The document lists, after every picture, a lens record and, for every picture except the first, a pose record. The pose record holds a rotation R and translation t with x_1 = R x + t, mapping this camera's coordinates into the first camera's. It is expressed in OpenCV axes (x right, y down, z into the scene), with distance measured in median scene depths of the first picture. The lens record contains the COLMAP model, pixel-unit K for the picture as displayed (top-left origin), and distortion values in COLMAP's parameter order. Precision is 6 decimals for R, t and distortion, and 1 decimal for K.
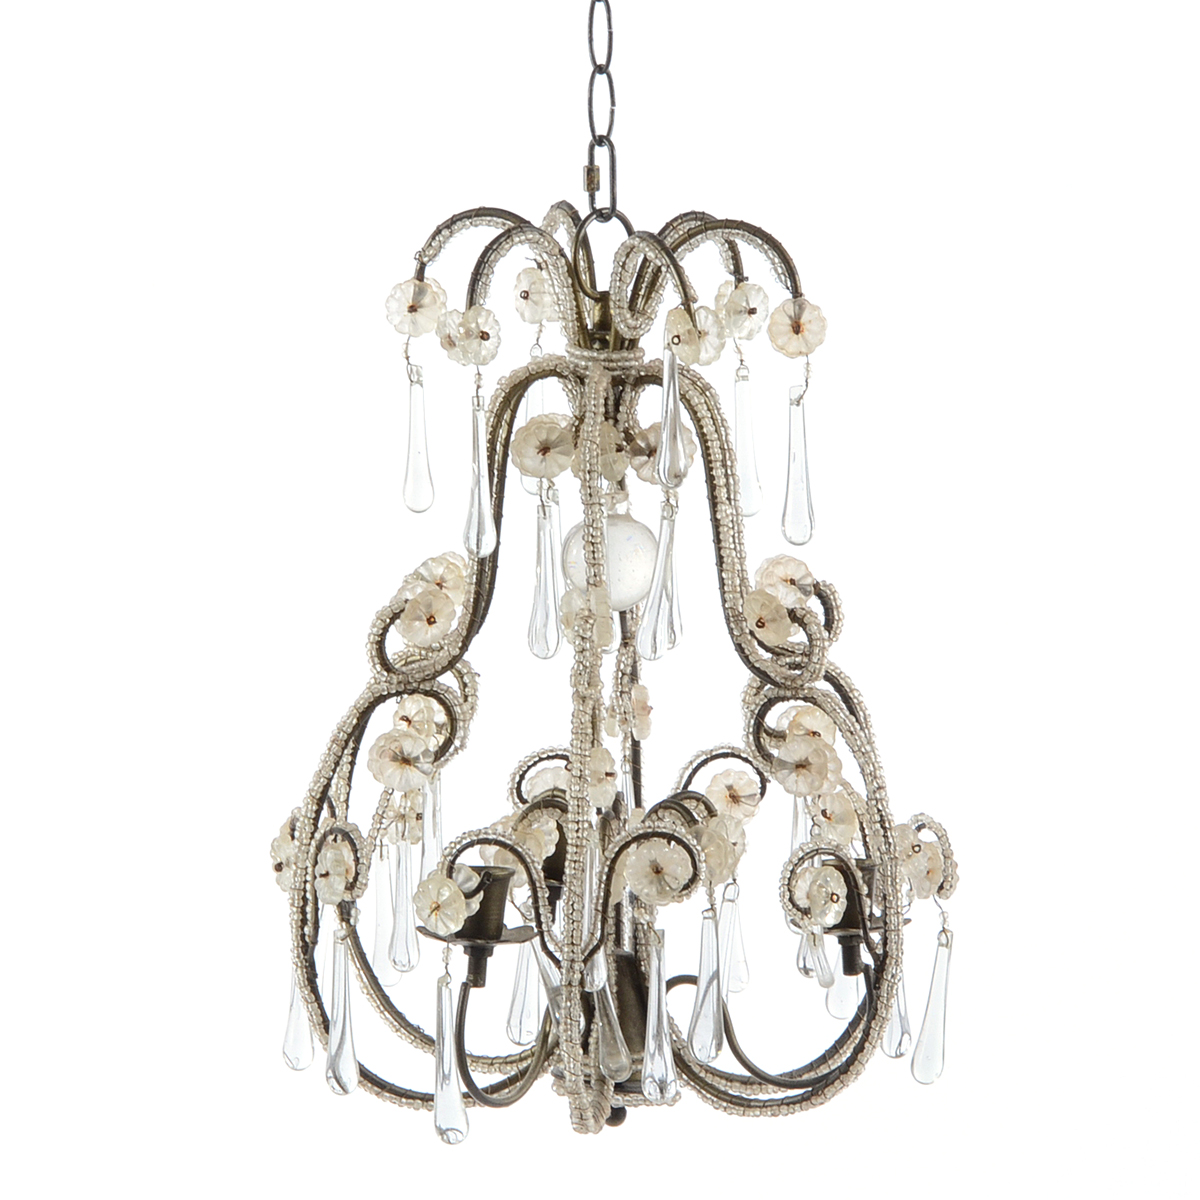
lens RADIAL K [[7064.0, 0, 599.3], [0, 7064.0, 600.0], [0, 0, 1]] dist [-0.015944, 0.000000]
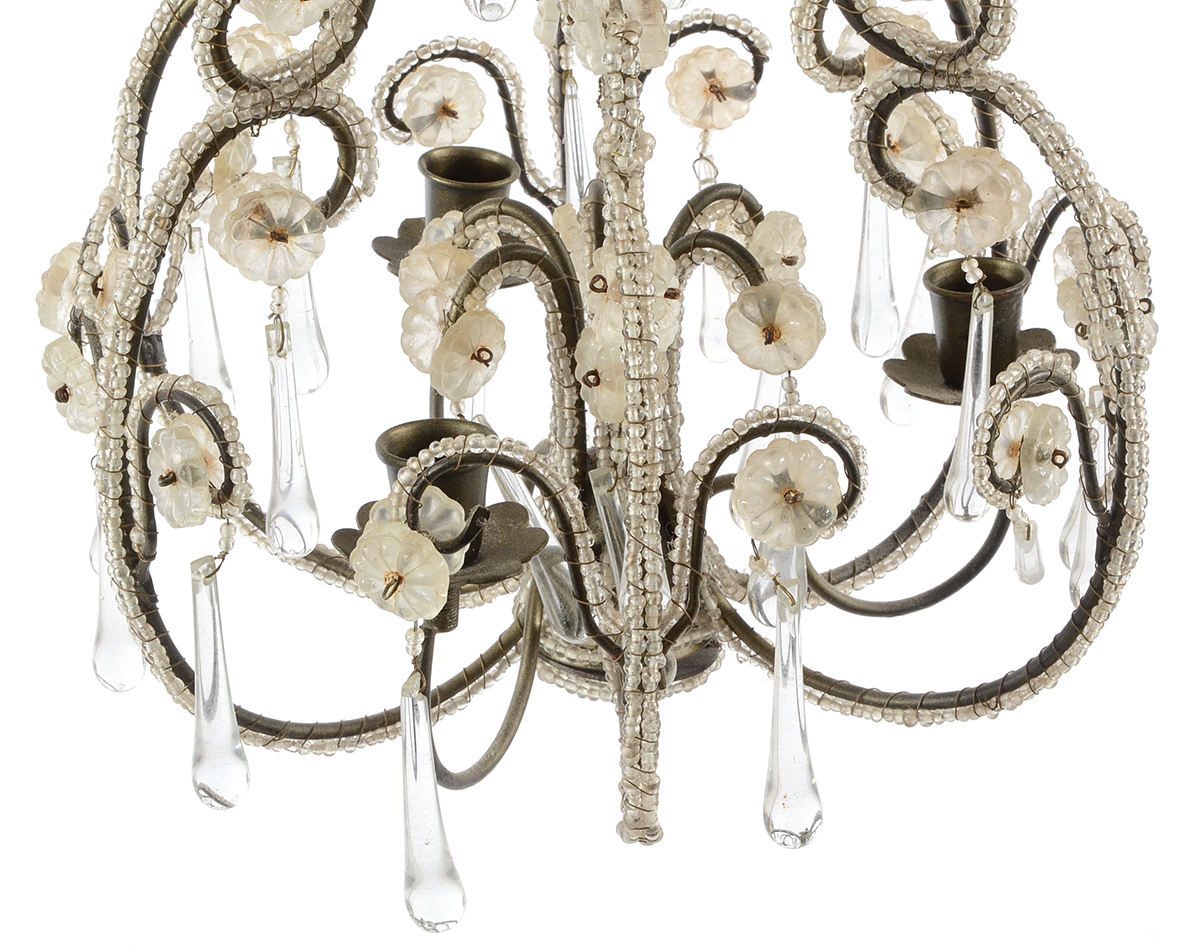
lens RADIAL K [[3776.8, 0, 603.5], [0, 3776.8, 474.9], [0, 0, 1]] dist [0.523531, 0.000000]
pose [[0.984214, -0.100630, 0.145590, -0.048978], [0.041285, 0.930468, 0.364039, -0.071675], [-0.172100, -0.352281, 0.919935, 0.711284]]
